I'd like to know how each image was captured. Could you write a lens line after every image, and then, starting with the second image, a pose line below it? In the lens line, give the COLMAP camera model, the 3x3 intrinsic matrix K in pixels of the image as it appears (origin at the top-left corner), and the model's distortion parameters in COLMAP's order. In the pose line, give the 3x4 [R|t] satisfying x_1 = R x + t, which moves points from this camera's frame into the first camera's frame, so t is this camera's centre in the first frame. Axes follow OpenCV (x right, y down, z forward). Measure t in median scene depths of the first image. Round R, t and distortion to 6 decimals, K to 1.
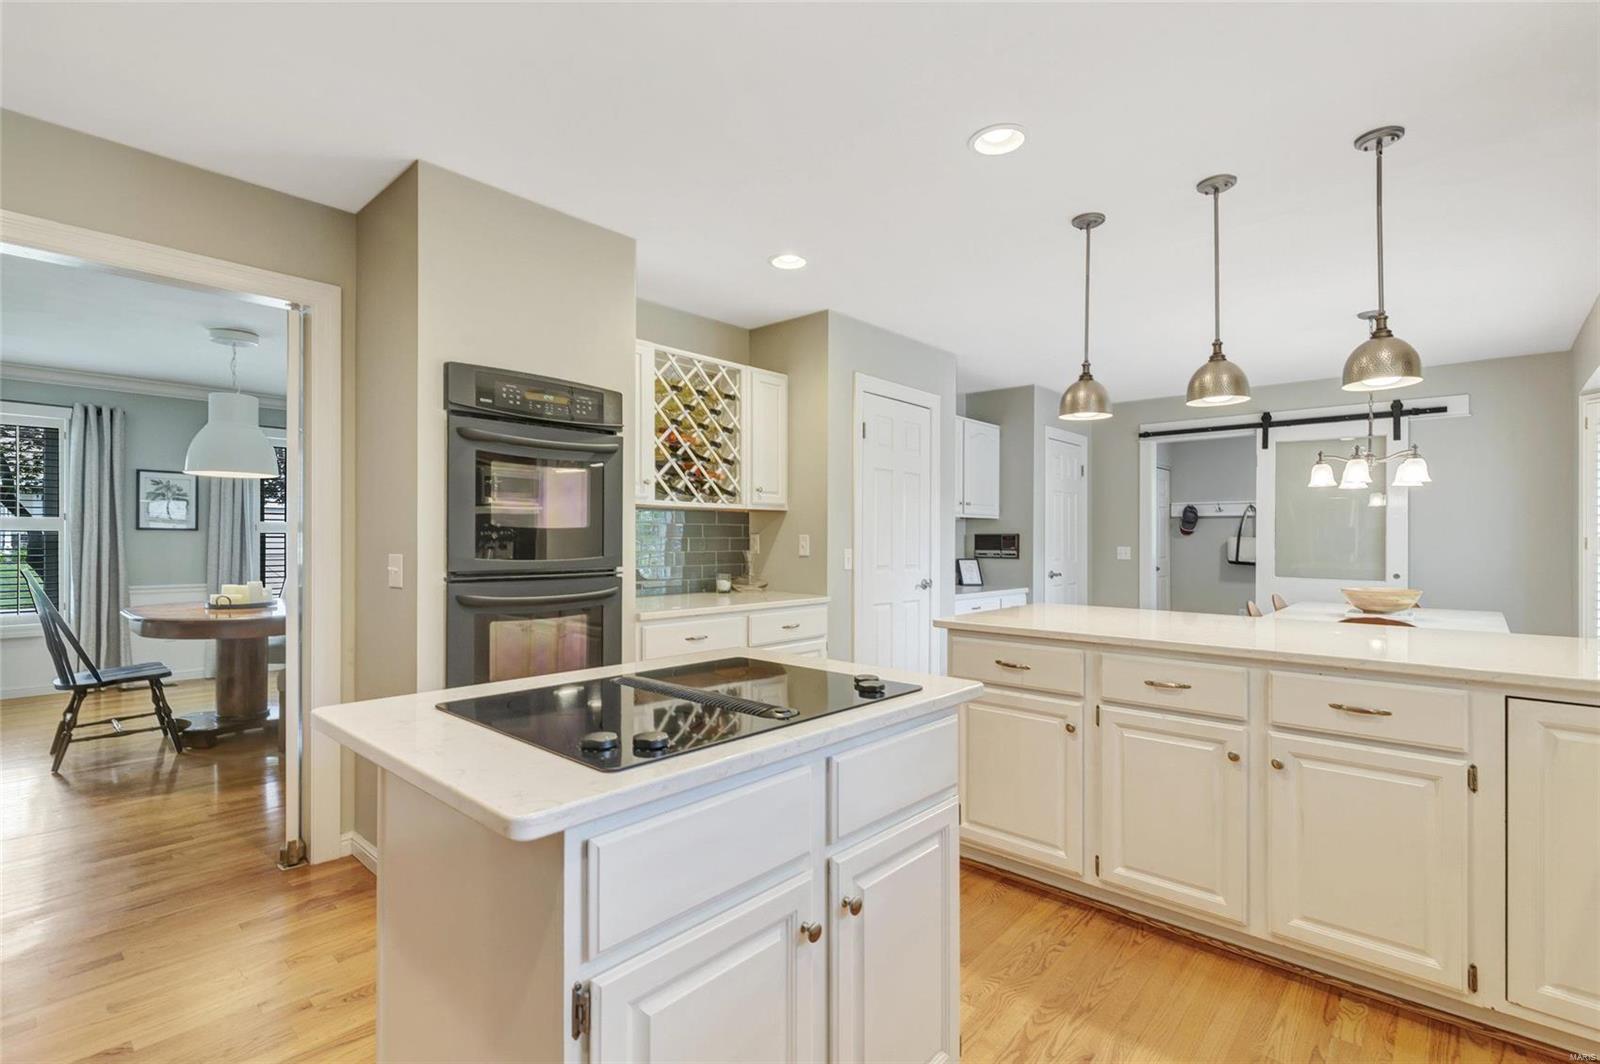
lens RADIAL K [[728.3, 0, 803.3], [0, 728.3, 537.1], [0, 0, 1]] dist [0.001913, 0.000722]
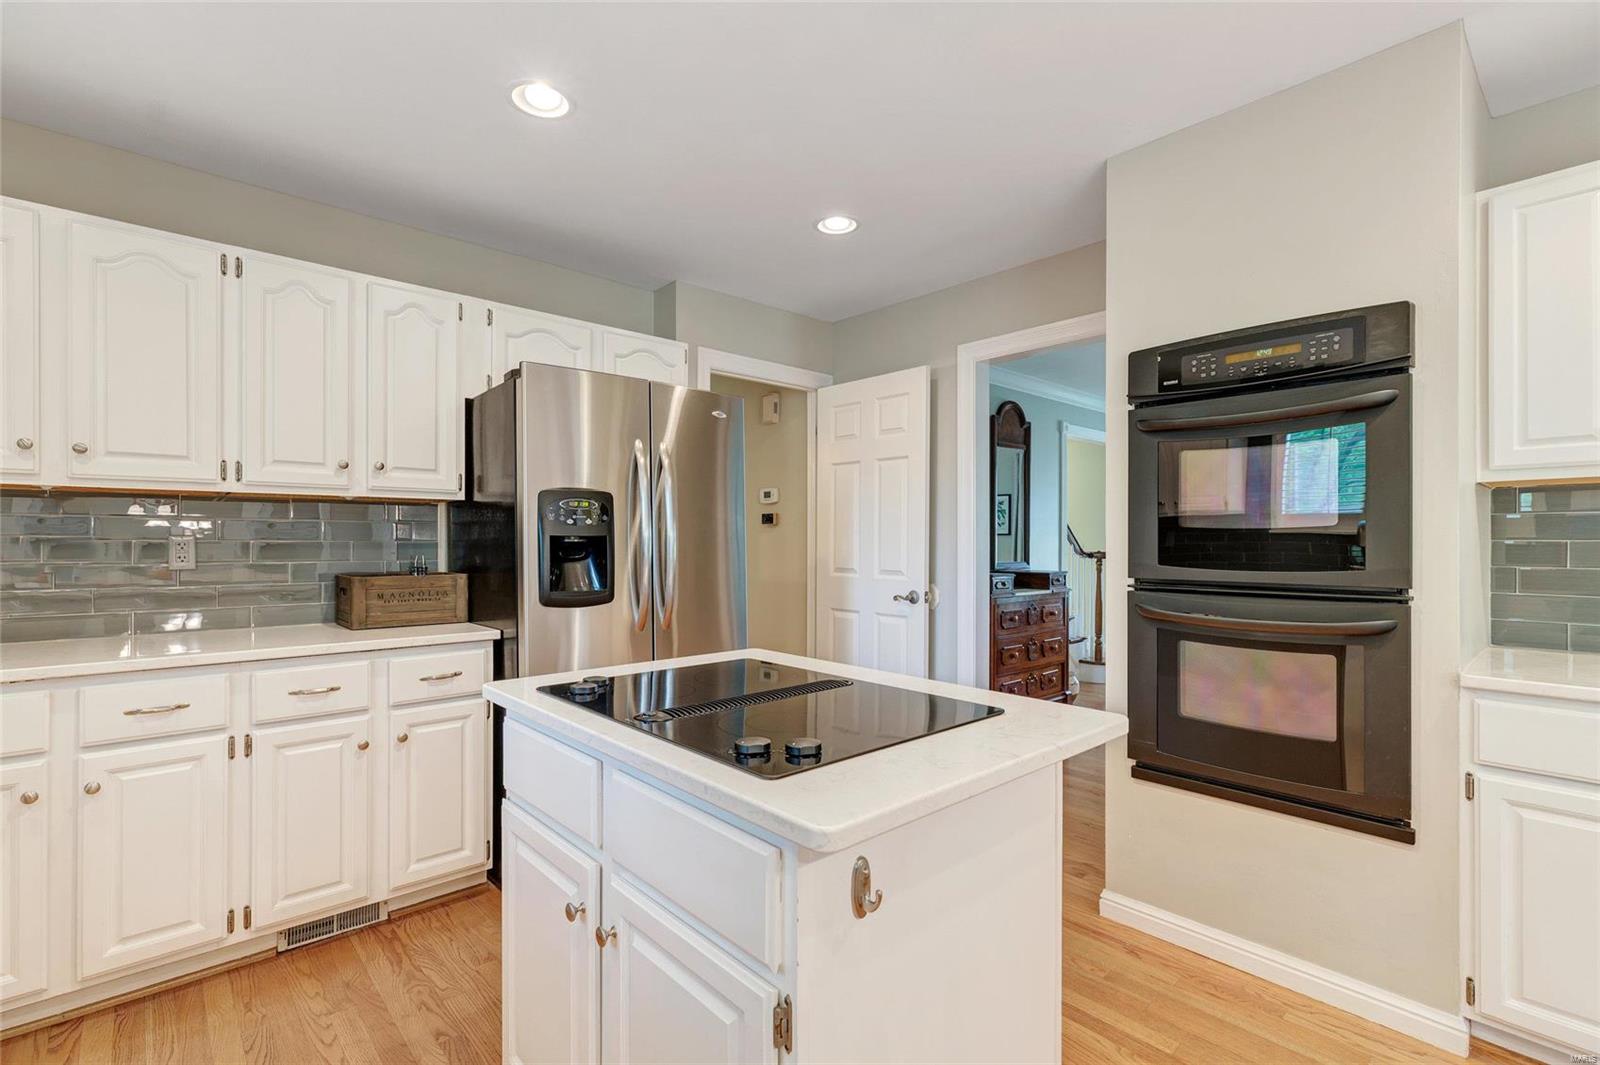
lens RADIAL K [[728.3, 0, 793.1], [0, 728.3, 537.7], [0, 0, 1]] dist [0.001913, 0.000722]
pose [[-0.095046, -0.000910, -0.995472, 0.299352], [0.002498, 0.999996, -0.001153, -0.002129], [0.995470, -0.002596, -0.095044, 0.405133]]
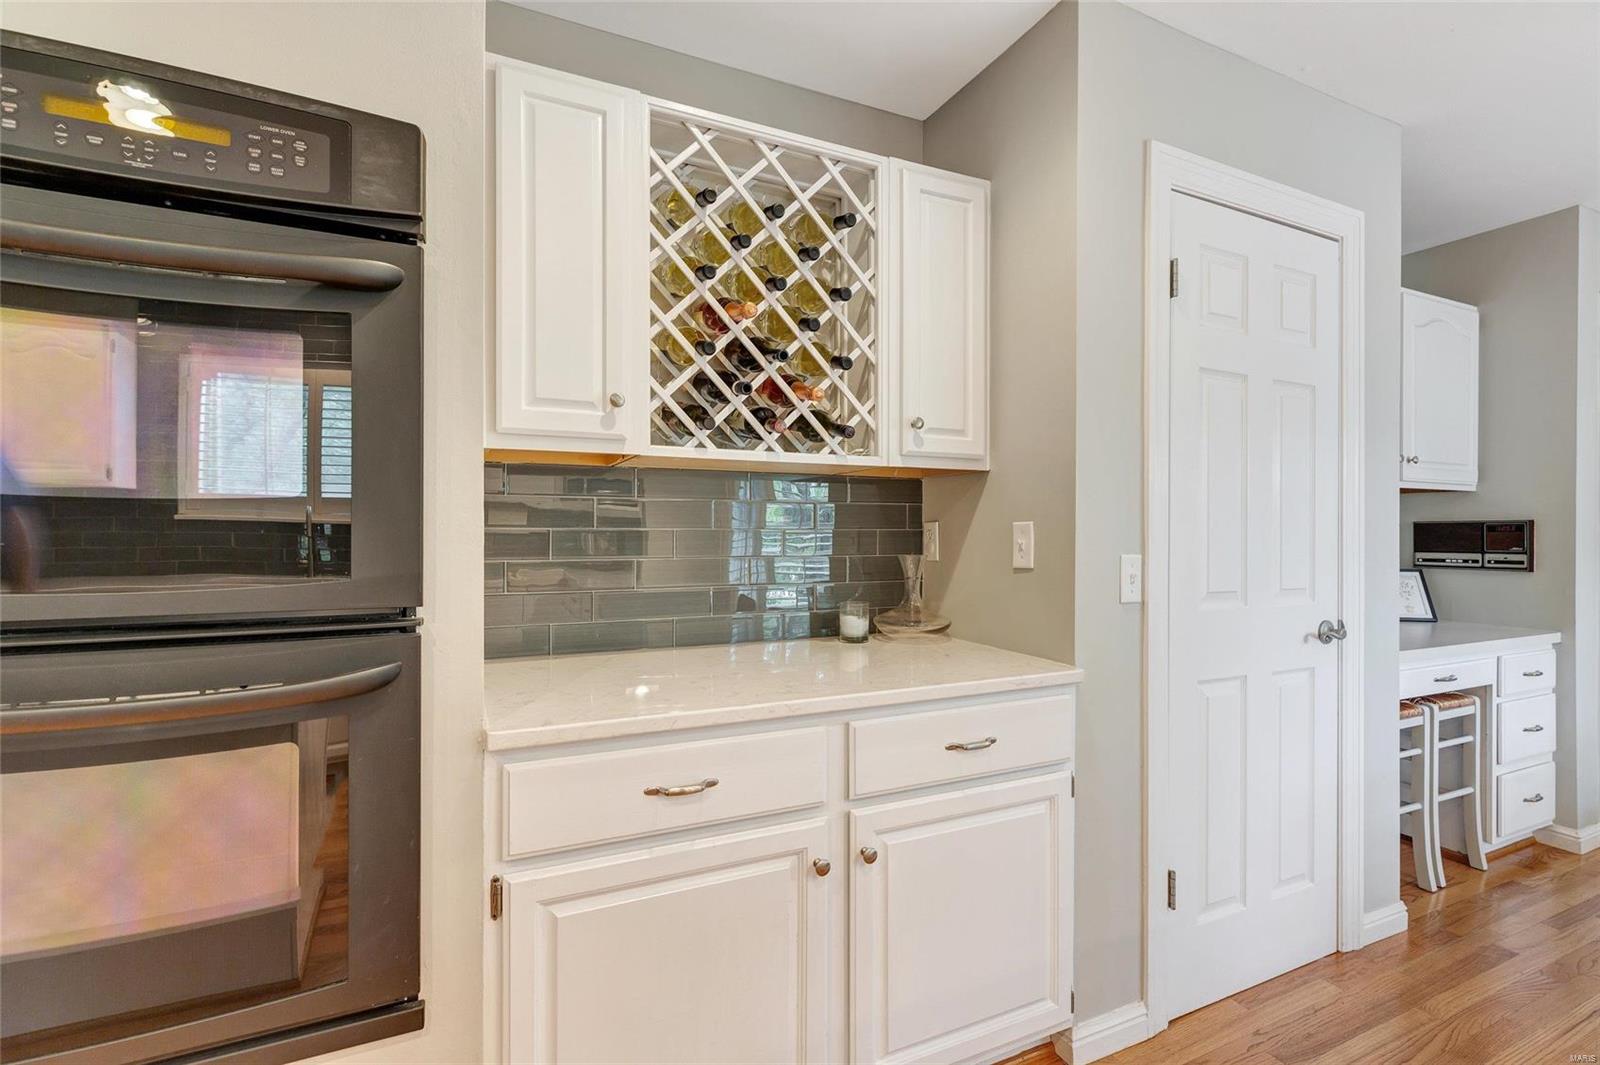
lens RADIAL K [[728.3, 0, 808.7], [0, 728.3, 531.8], [0, 0, 1]] dist [0.001913, 0.000722]
pose [[0.924486, 0.000098, -0.381216, 0.051051], [0.001051, 0.999996, 0.002808, 0.001609], [0.381215, -0.002997, 0.924482, 0.546447]]
